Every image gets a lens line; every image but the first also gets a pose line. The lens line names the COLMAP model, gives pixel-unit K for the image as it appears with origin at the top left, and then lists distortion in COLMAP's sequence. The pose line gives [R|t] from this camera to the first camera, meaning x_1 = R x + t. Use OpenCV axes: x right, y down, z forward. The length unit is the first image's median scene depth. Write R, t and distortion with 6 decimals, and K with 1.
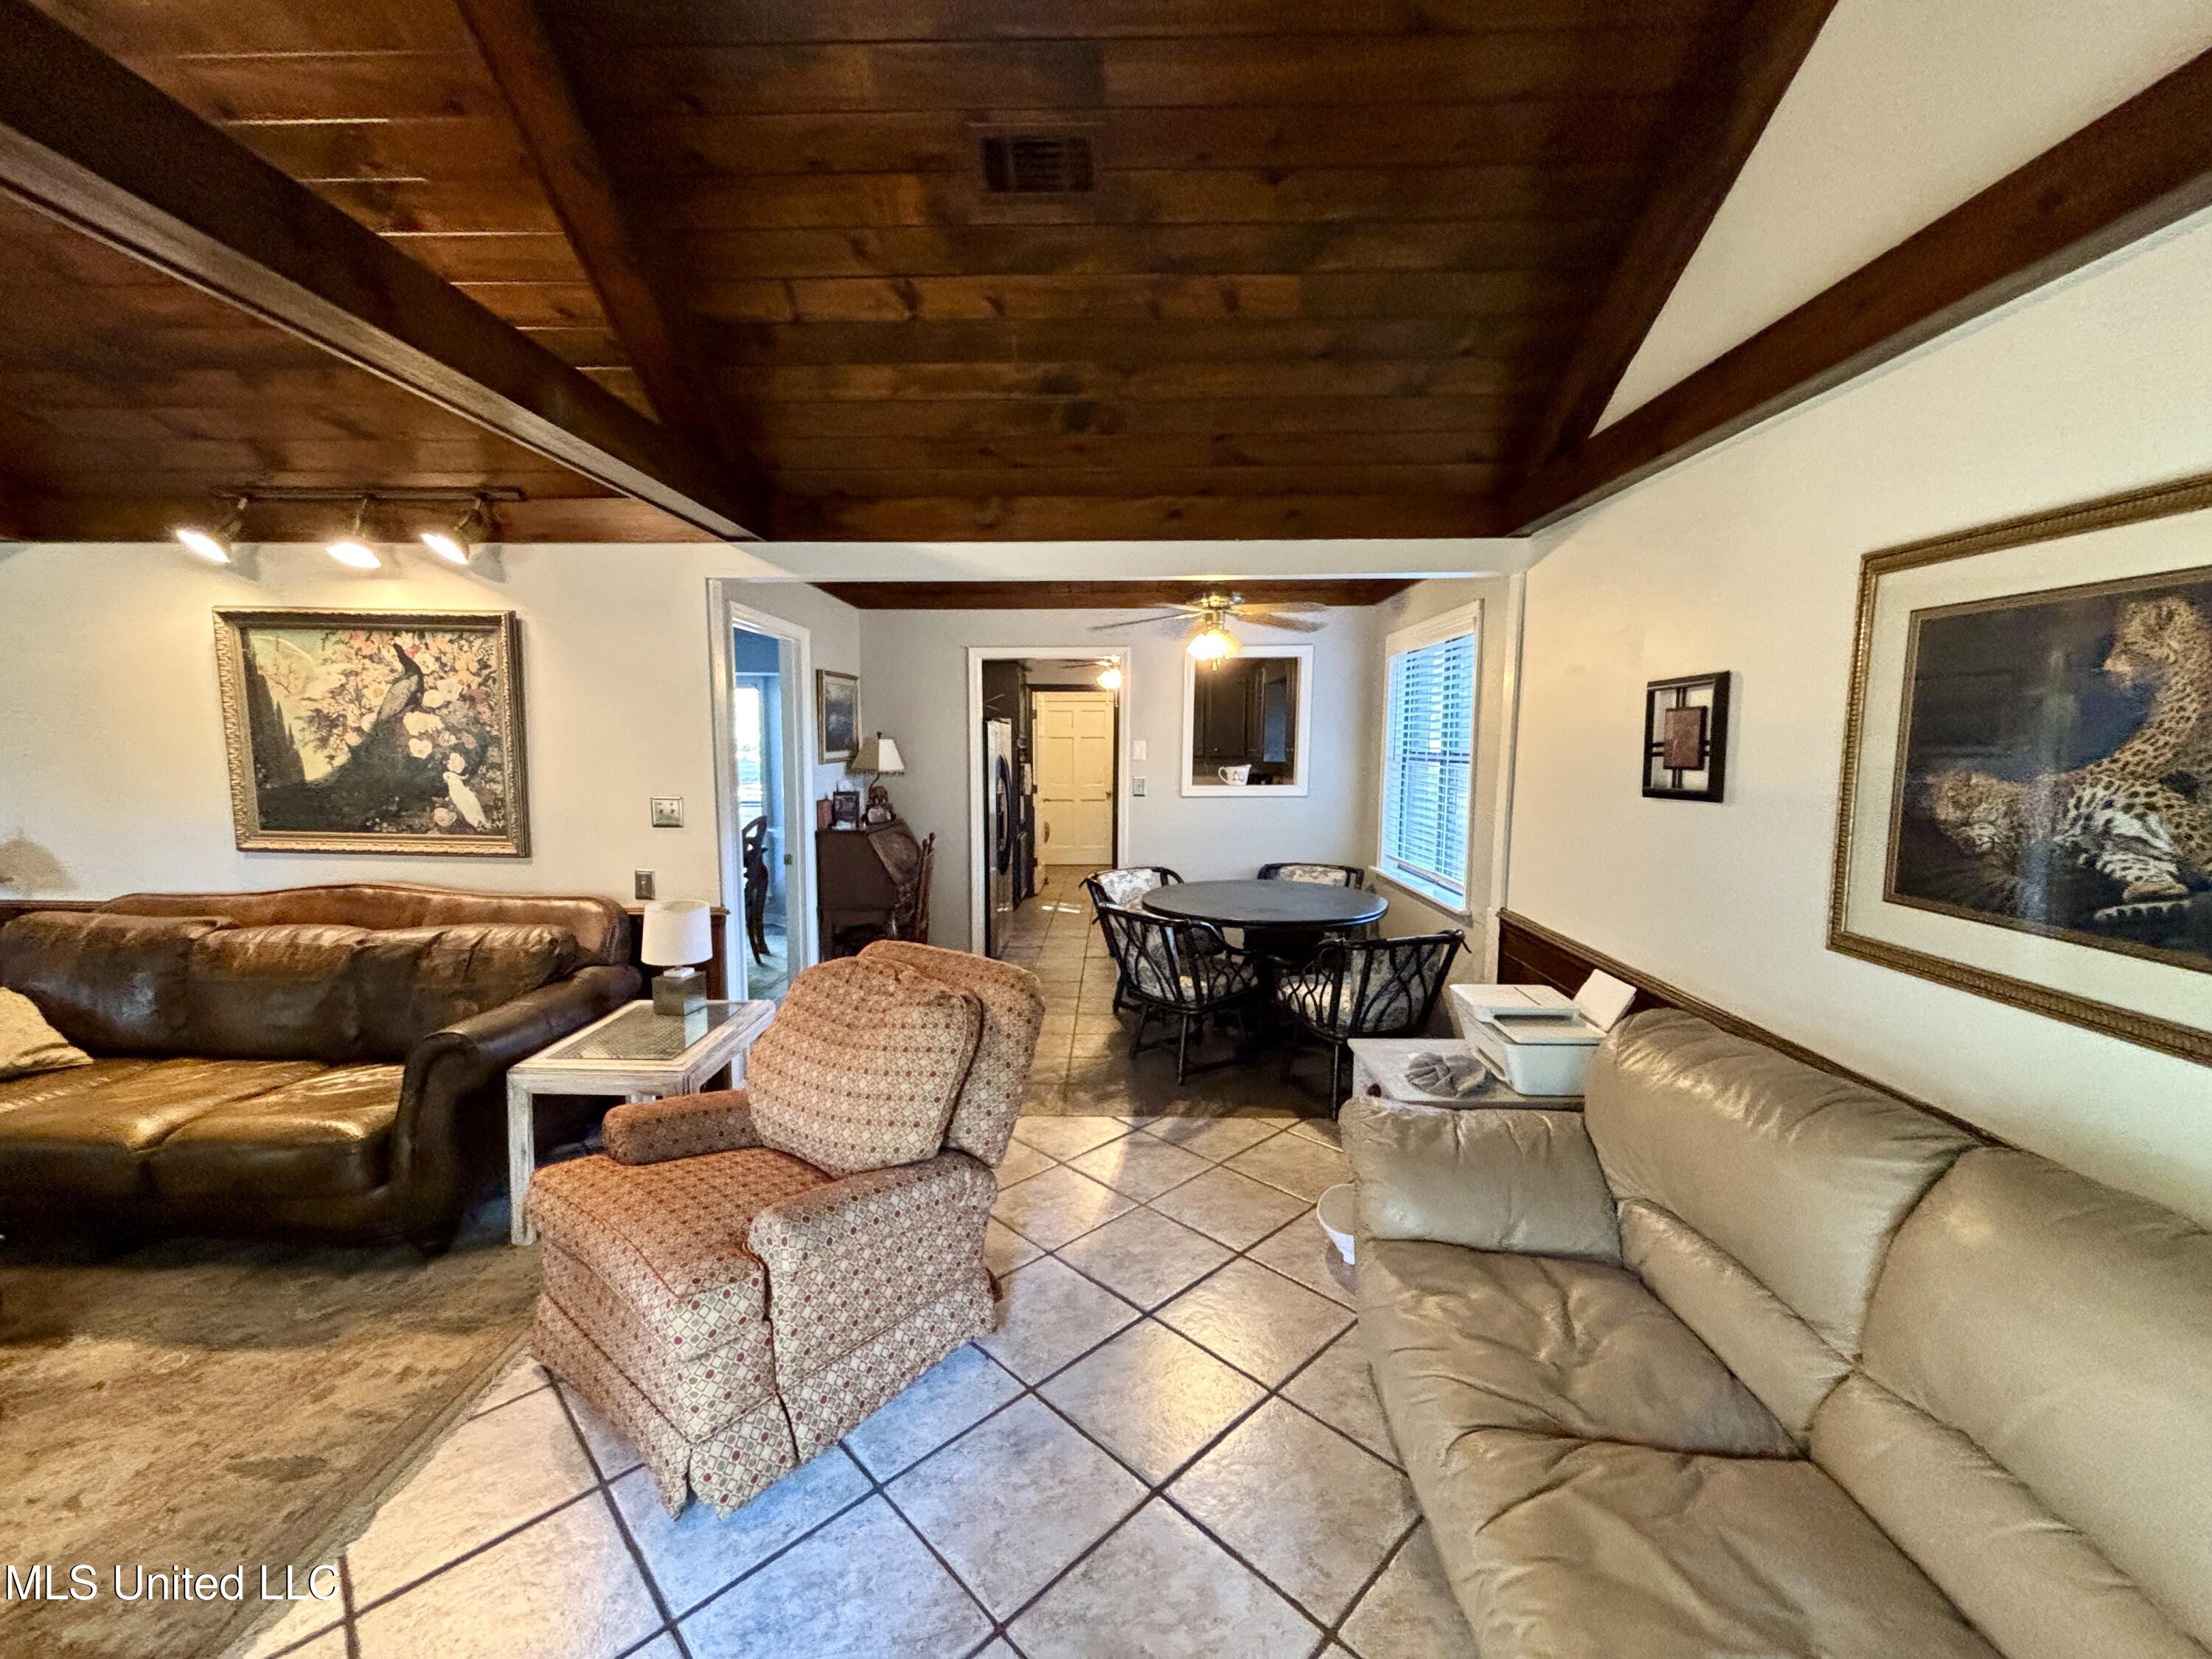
lens RADIAL K [[884.5, 0, 1106.0], [0, 884.5, 829.5], [0, 0, 1]] dist [-0.009192, 0.000046]
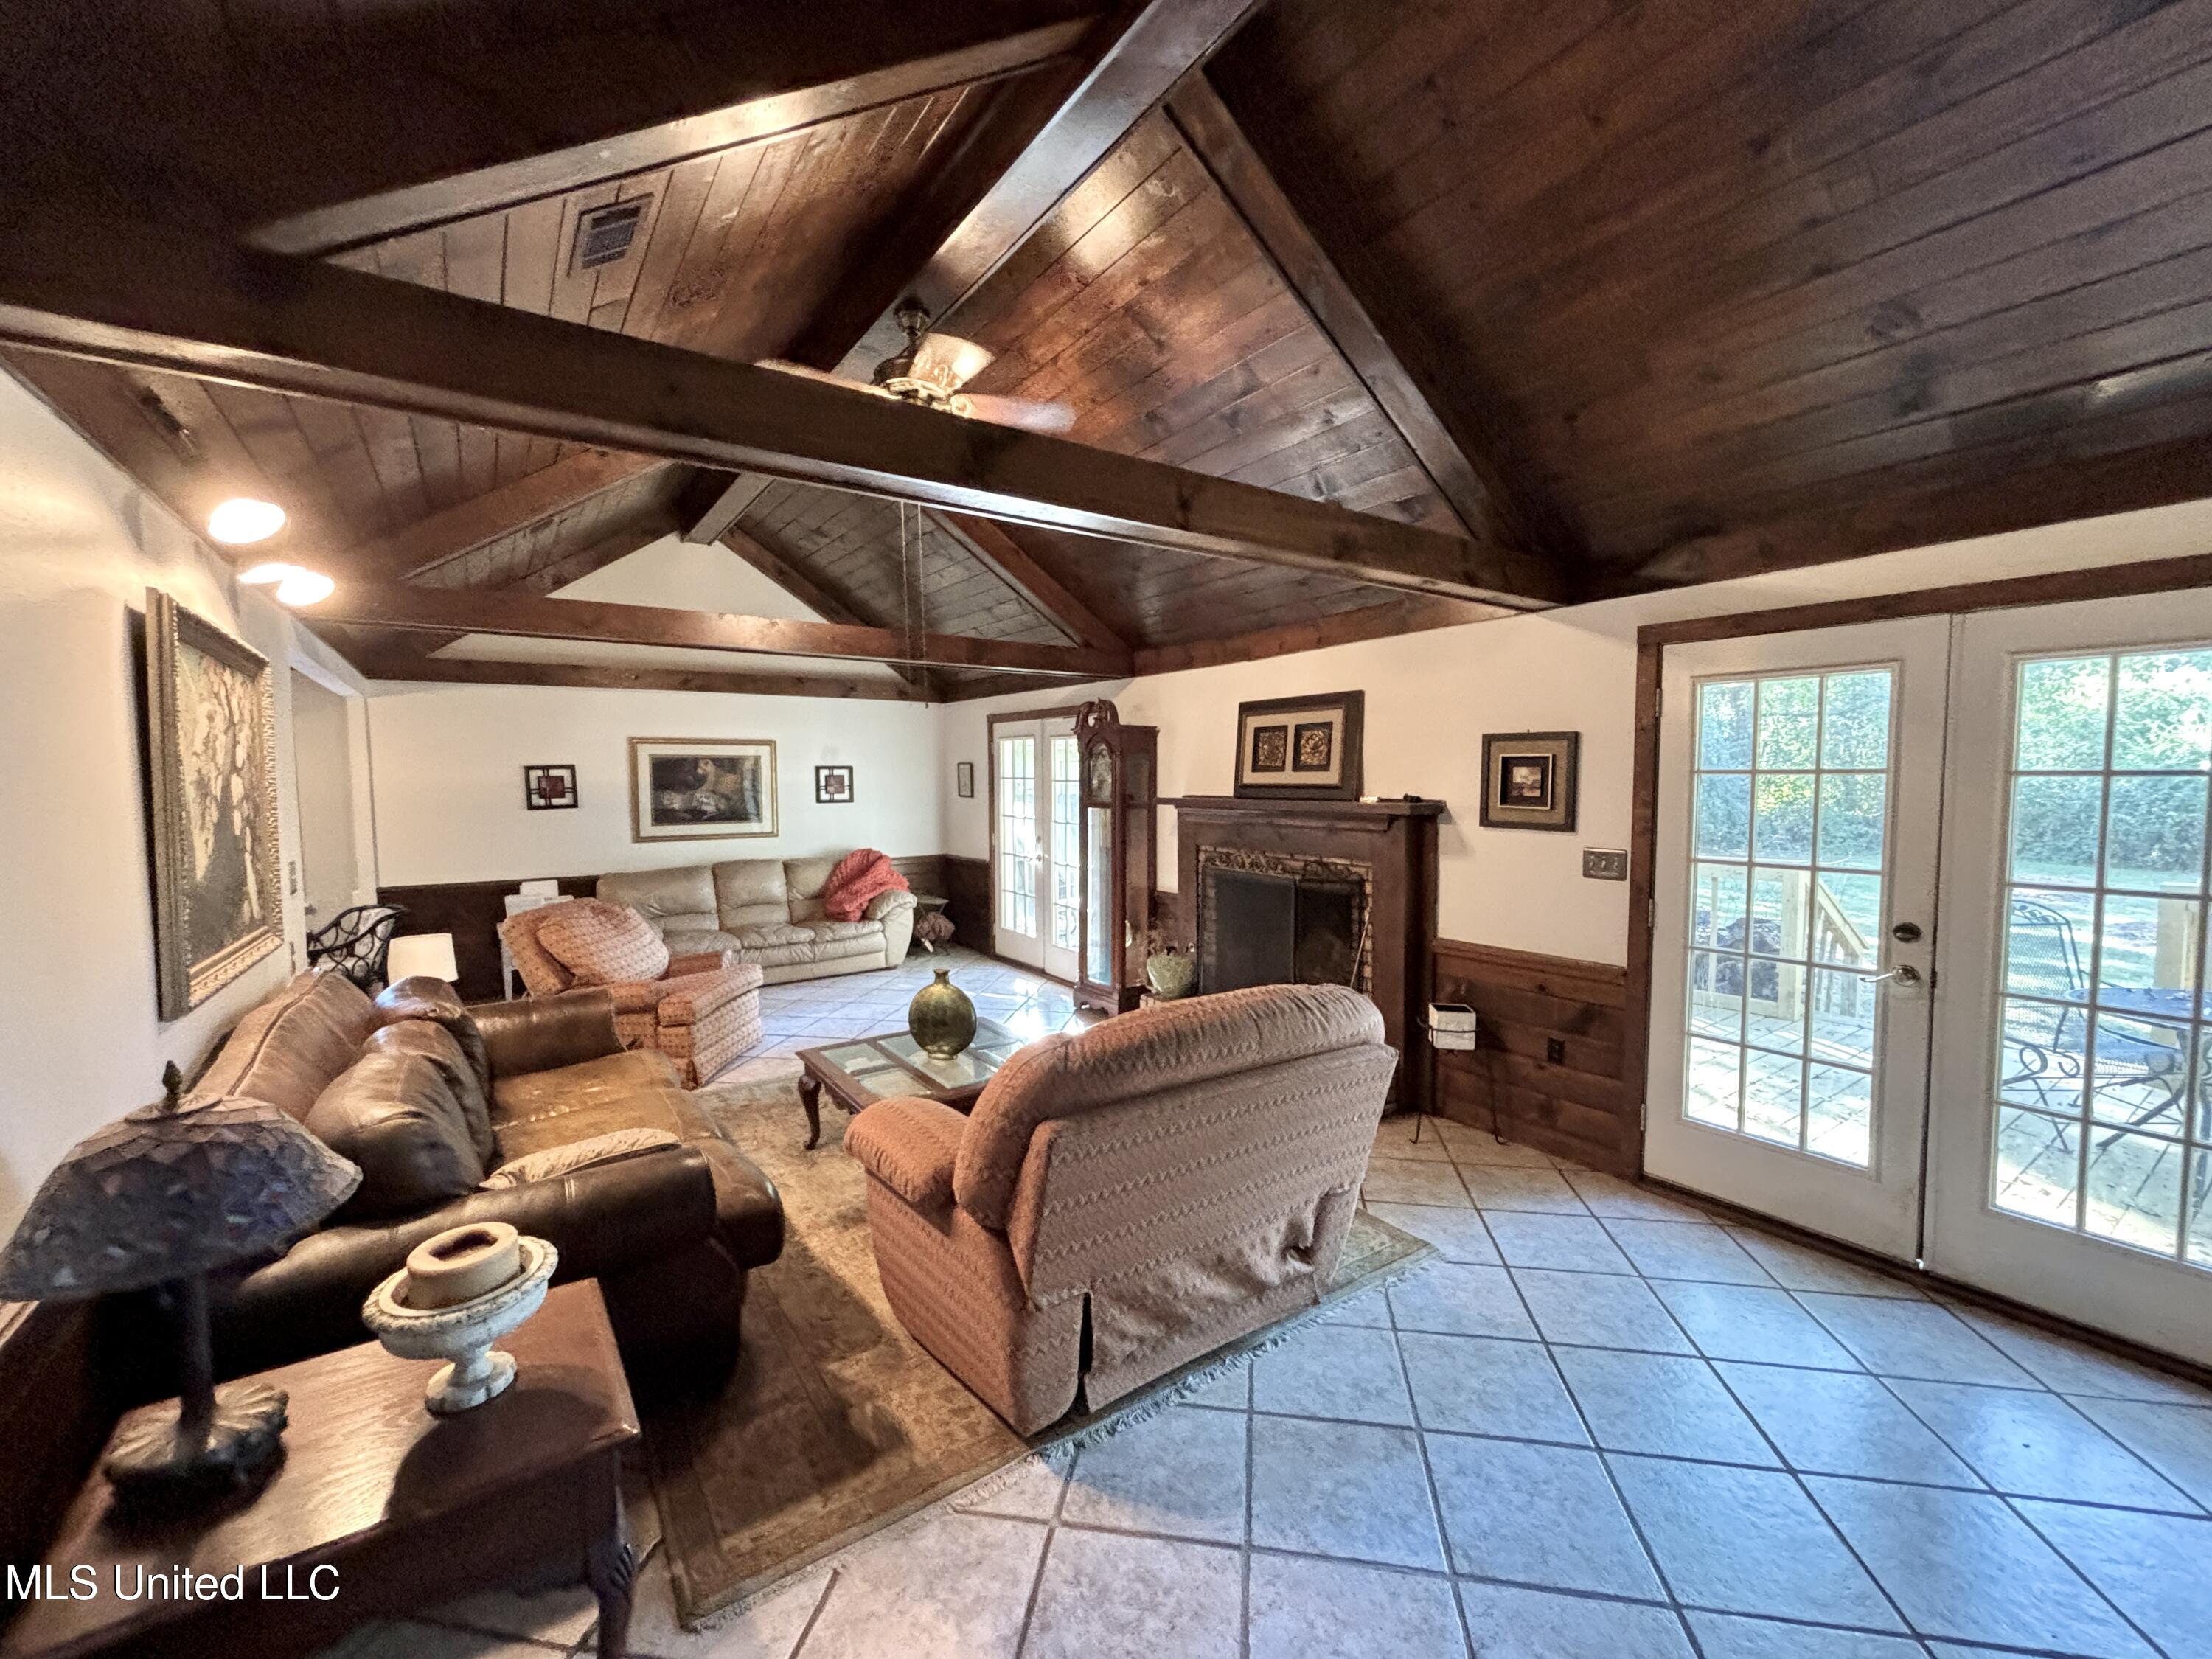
lens RADIAL K [[892.9, 0, 1106.0], [0, 892.9, 829.5], [0, 0, 1]] dist [-0.024360, -0.000059]
pose [[-0.585778, -0.048550, 0.809016, -1.820758], [0.092972, 0.987589, 0.126584, -0.112133], [-0.805121, 0.149366, -0.573994, 0.837717]]
